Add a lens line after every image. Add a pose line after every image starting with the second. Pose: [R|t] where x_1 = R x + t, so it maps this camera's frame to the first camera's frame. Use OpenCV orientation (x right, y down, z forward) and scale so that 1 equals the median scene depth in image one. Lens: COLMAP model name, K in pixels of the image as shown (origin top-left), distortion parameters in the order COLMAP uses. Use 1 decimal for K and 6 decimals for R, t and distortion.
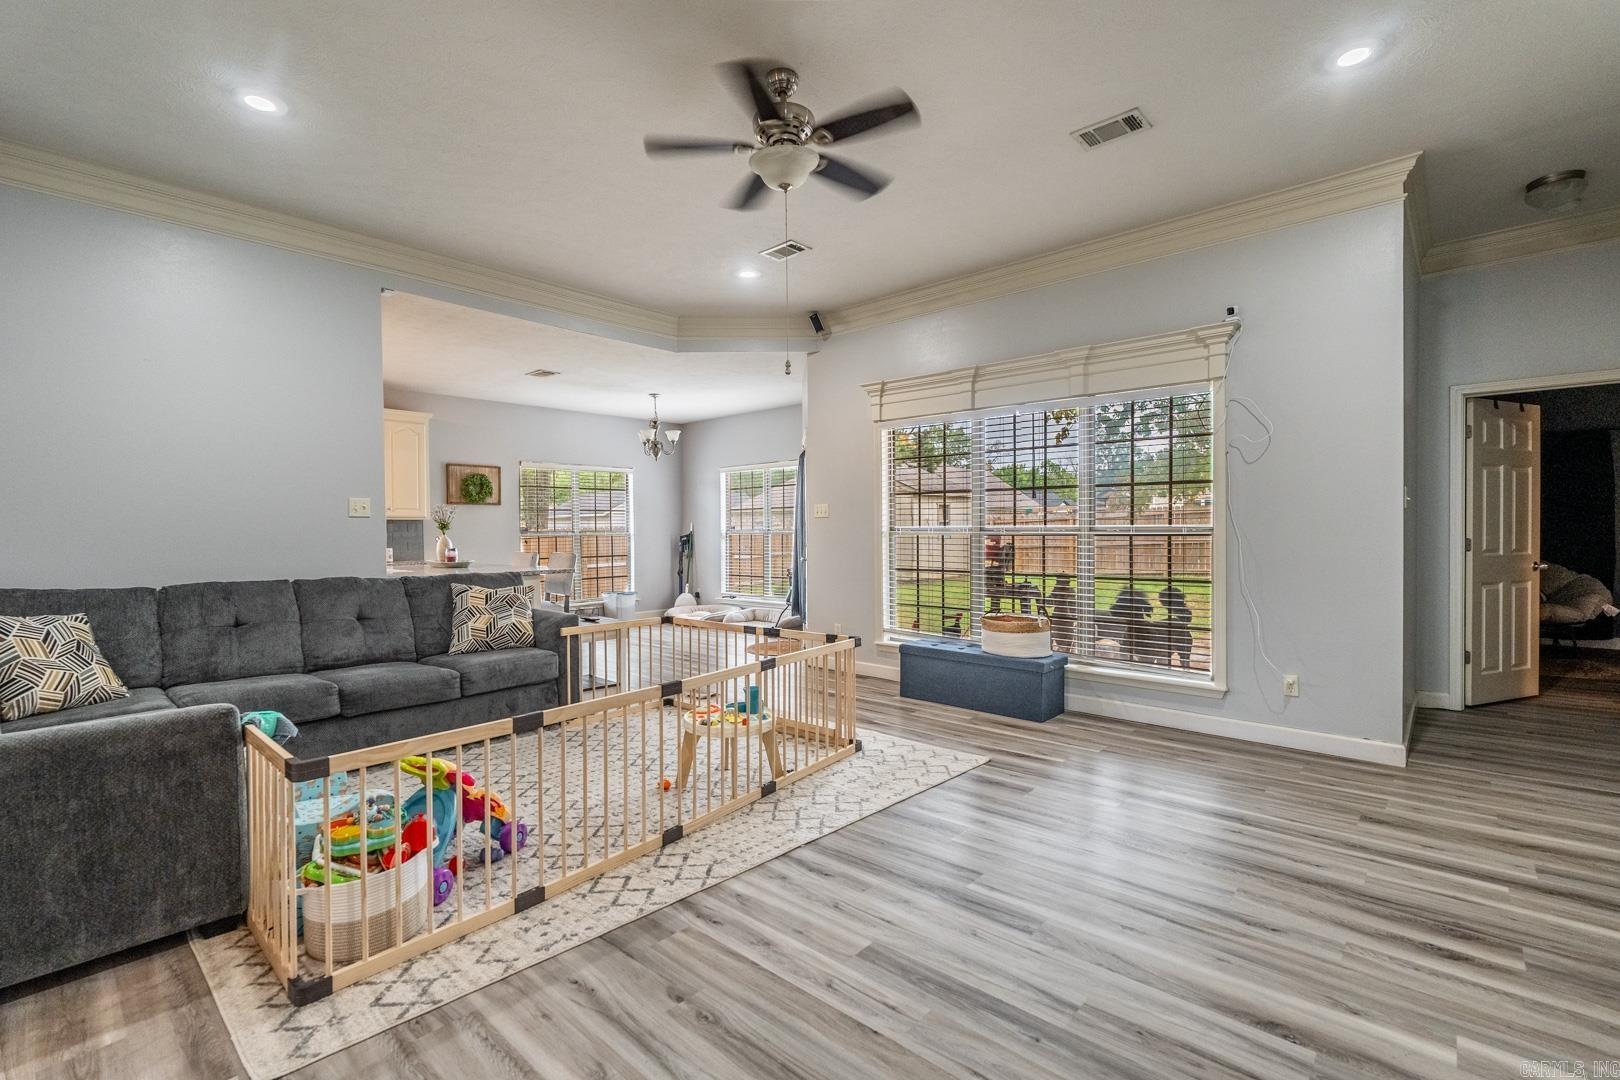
lens RADIAL K [[719.8, 0, 813.3], [0, 719.8, 539.6], [0, 0, 1]] dist [-0.004719, 0.001153]
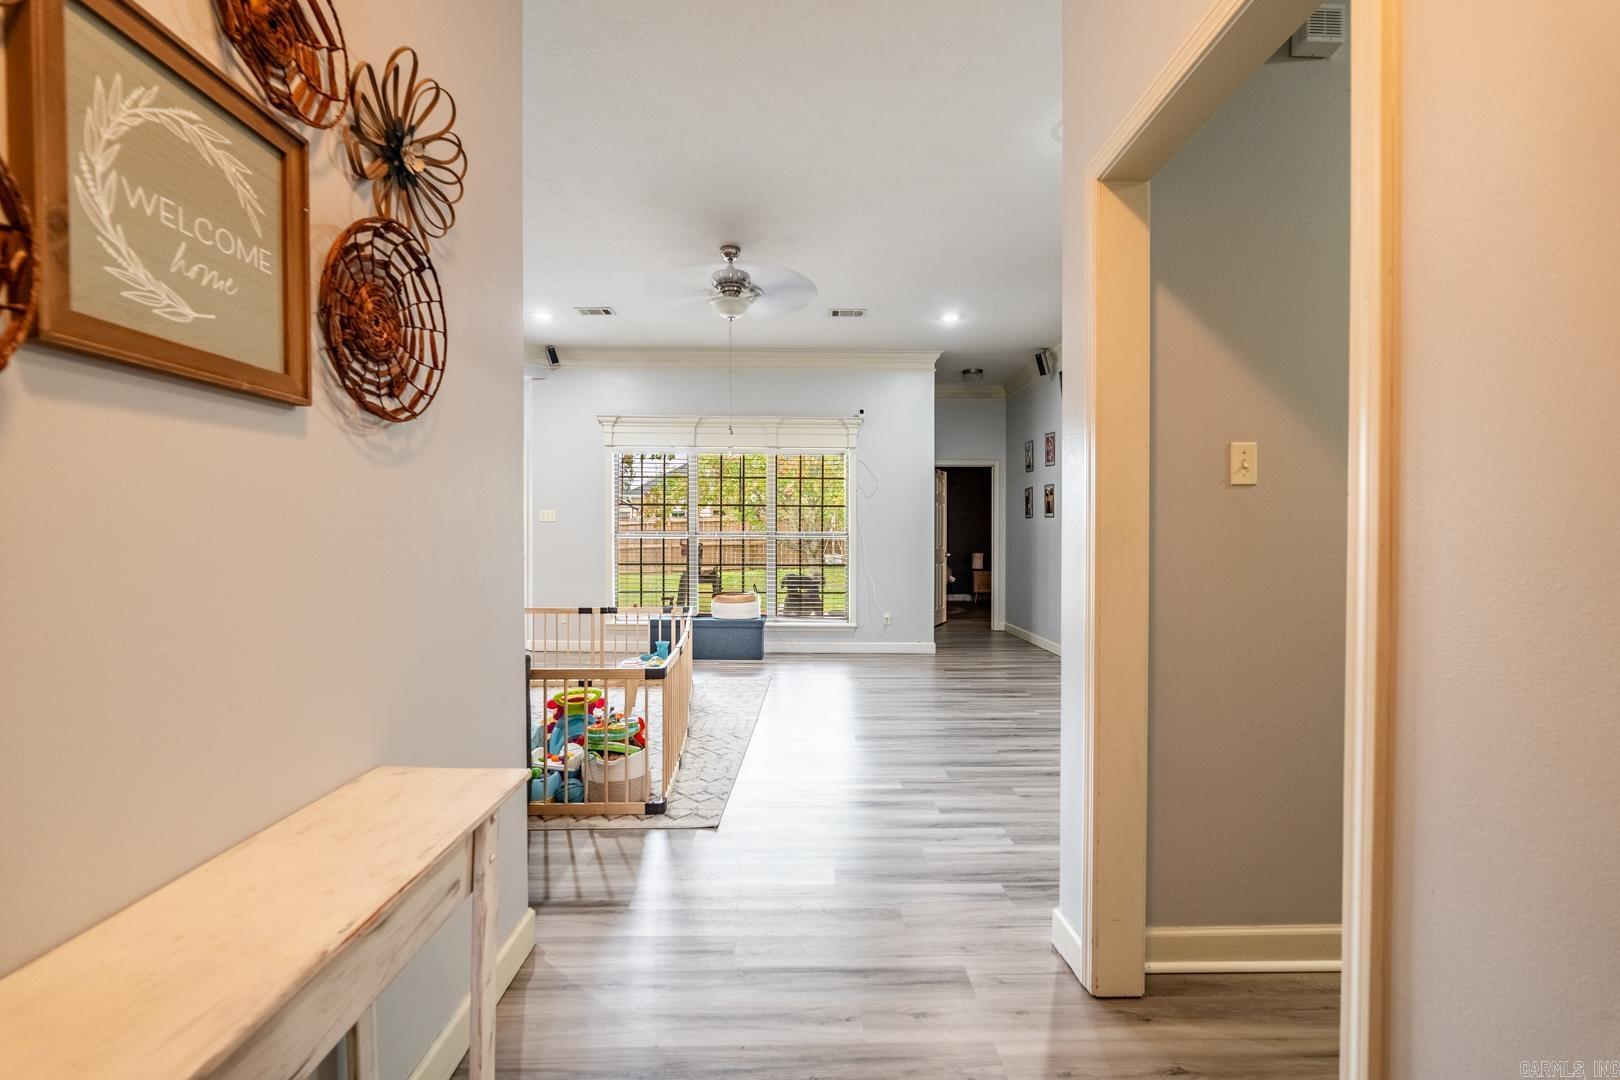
lens RADIAL K [[719.8, 0, 805.2], [0, 719.8, 538.7], [0, 0, 1]] dist [-0.004719, 0.001153]
pose [[0.729786, 0.006533, 0.683645, -0.719703], [0.002524, 0.999922, -0.012250, 0.017873], [-0.683671, 0.010665, 0.729712, -0.195577]]
